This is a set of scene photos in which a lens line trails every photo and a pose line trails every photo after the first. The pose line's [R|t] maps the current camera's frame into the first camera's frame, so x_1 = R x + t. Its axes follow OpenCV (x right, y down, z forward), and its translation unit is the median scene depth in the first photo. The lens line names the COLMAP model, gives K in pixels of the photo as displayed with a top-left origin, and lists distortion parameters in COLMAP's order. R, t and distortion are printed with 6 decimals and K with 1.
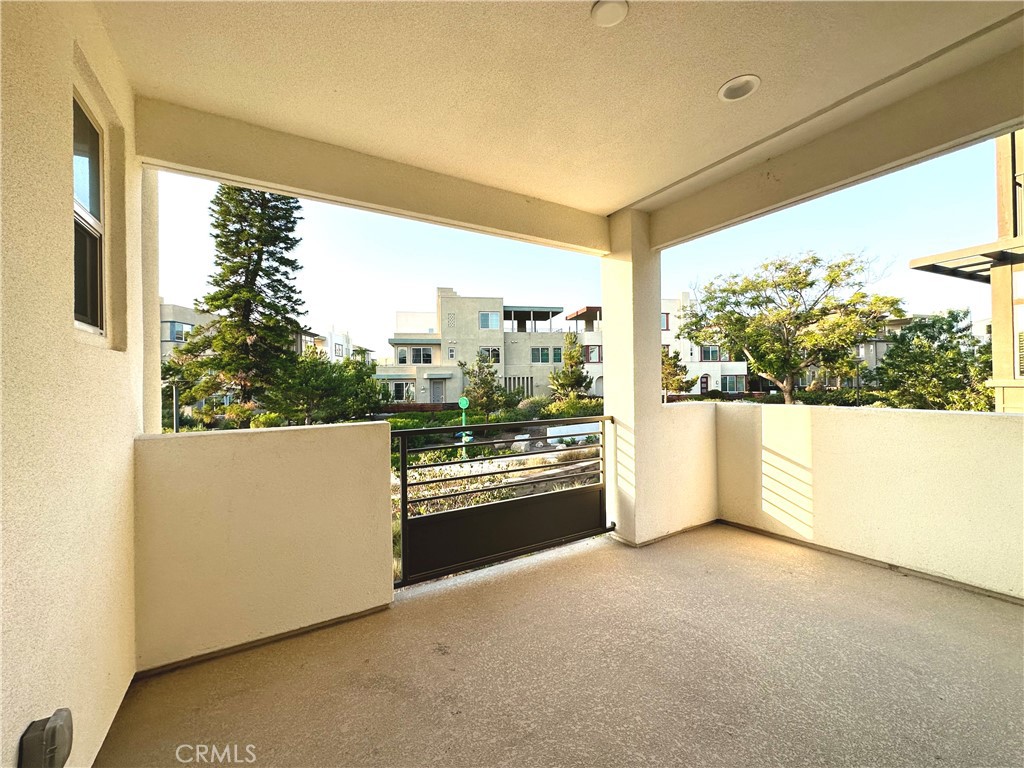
lens RADIAL K [[415.5, 0, 512.0], [0, 415.5, 384.0], [0, 0, 1]] dist [-0.000059, 0.000083]
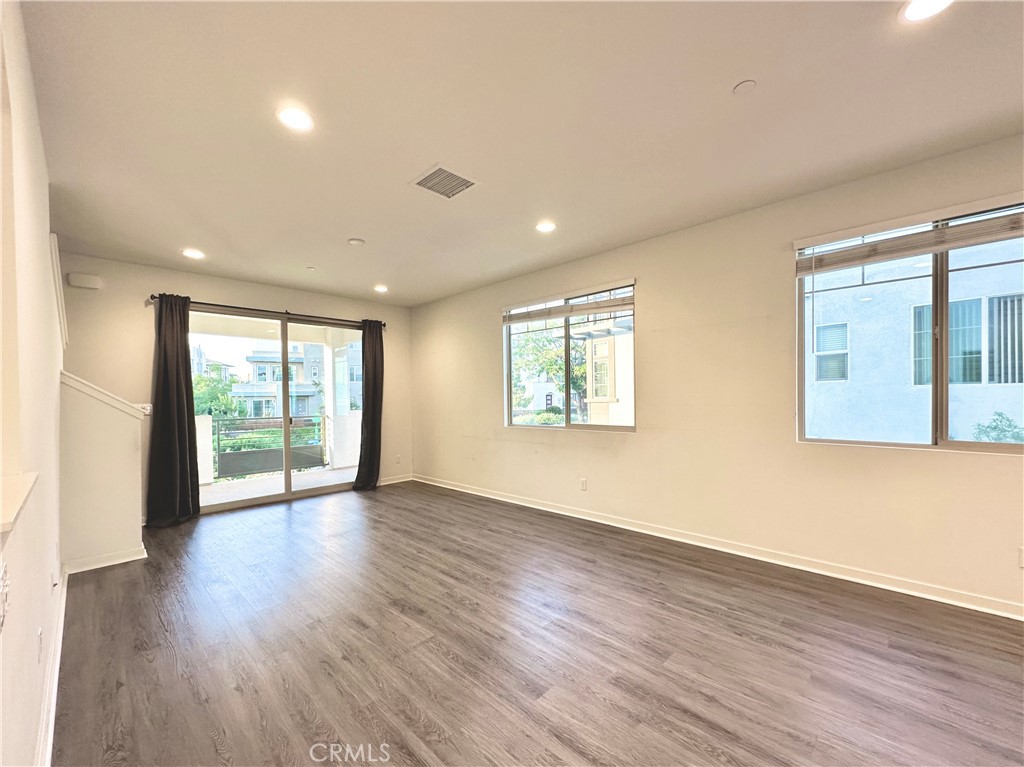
lens RADIAL K [[415.2, 0, 509.8], [0, 415.2, 377.3], [0, 0, 1]] dist [-0.000146, -0.000080]
pose [[0.965141, 0.012947, 0.261411, 0.497284], [0.002057, 0.998370, -0.057042, 0.001950], [-0.261723, 0.055592, 0.963541, -1.223560]]
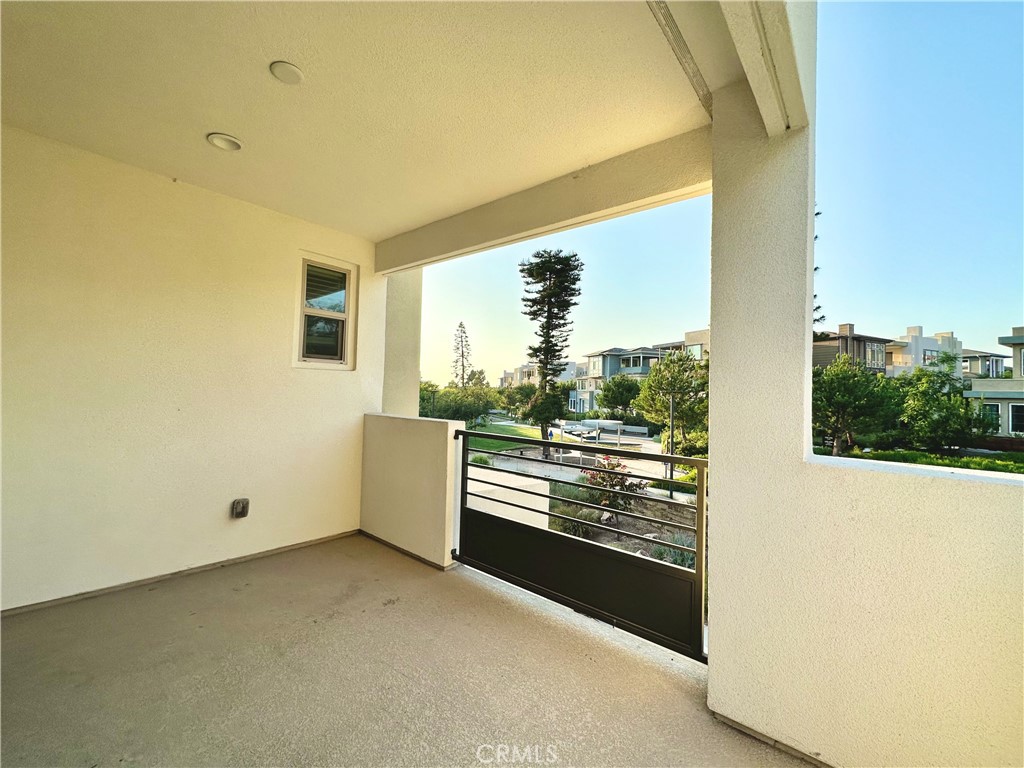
lens RADIAL K [[415.5, 0, 512.0], [0, 415.5, 384.0], [0, 0, 1]] dist [-0.000059, 0.000083]
pose [[0.336525, 0.010540, -0.941615, 0.547760], [-0.041003, 0.999153, -0.003471, -0.014390], [0.940781, 0.039777, 0.336672, 0.434975]]
